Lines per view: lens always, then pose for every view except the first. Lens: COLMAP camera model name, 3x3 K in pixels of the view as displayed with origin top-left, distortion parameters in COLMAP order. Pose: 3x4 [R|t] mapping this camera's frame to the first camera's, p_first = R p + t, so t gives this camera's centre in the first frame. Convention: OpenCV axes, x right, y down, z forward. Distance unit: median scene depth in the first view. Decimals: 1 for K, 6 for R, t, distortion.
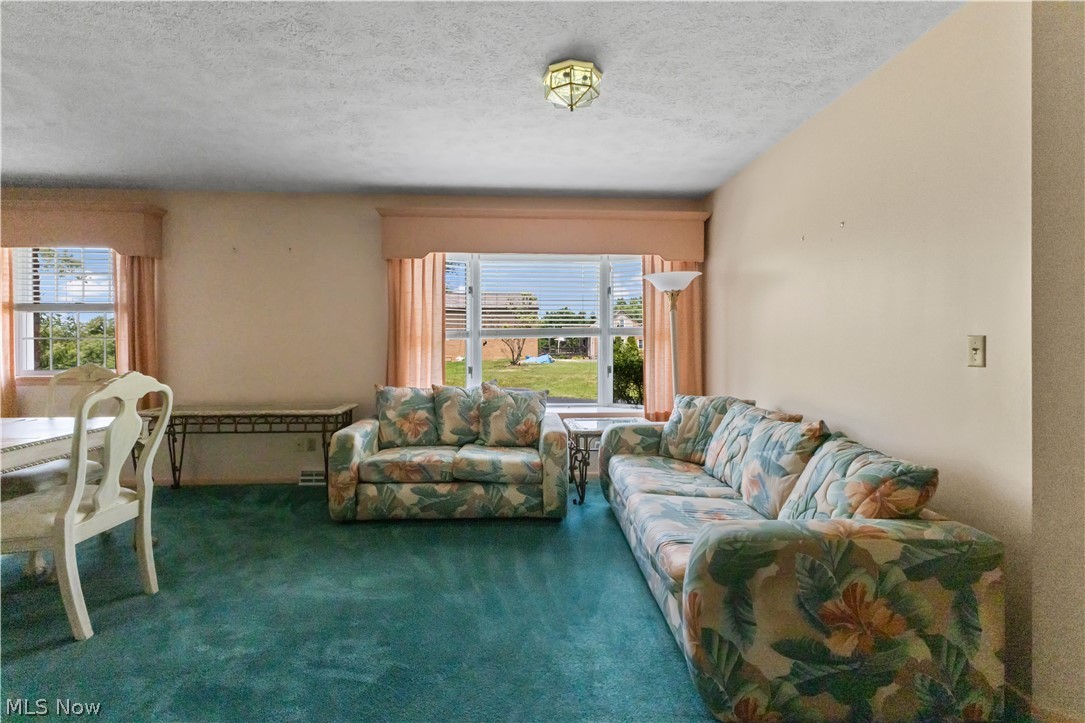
lens RADIAL K [[481.3, 0, 541.4], [0, 481.3, 330.8], [0, 0, 1]] dist [0.004039, -0.000663]
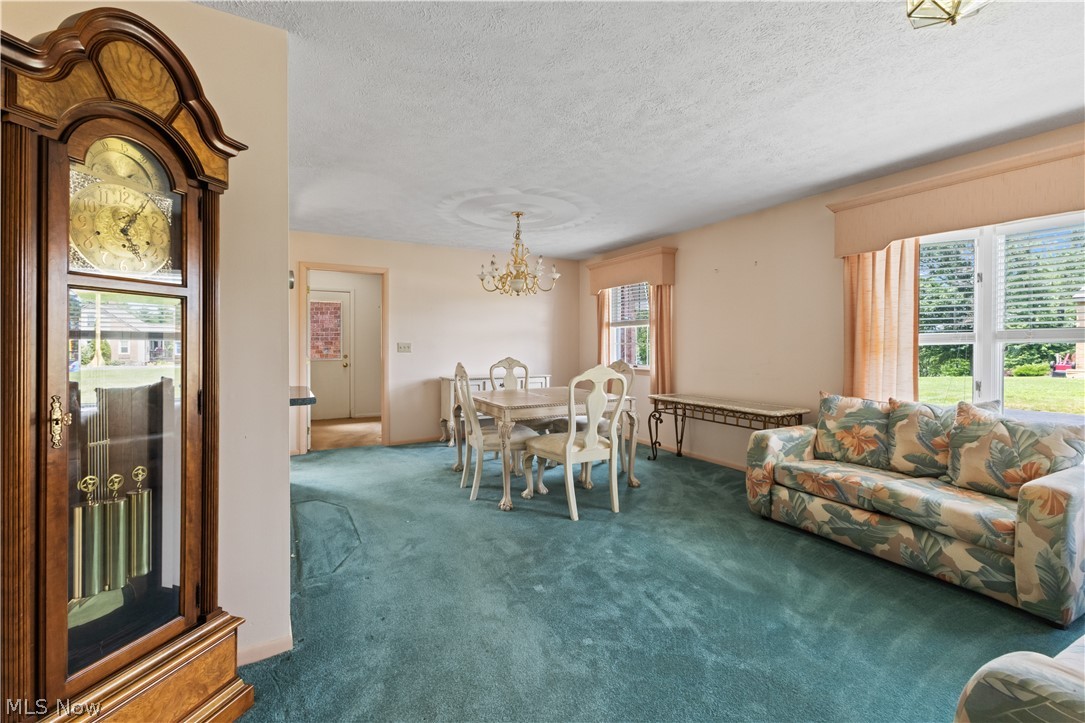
lens RADIAL K [[481.3, 0, 541.4], [0, 481.3, 330.8], [0, 0, 1]] dist [0.004039, -0.000663]
pose [[0.425586, -0.026020, -0.904544, 0.344866], [0.015662, 0.999649, -0.021387, 0.003426], [0.904782, -0.005065, 0.425844, 0.109956]]
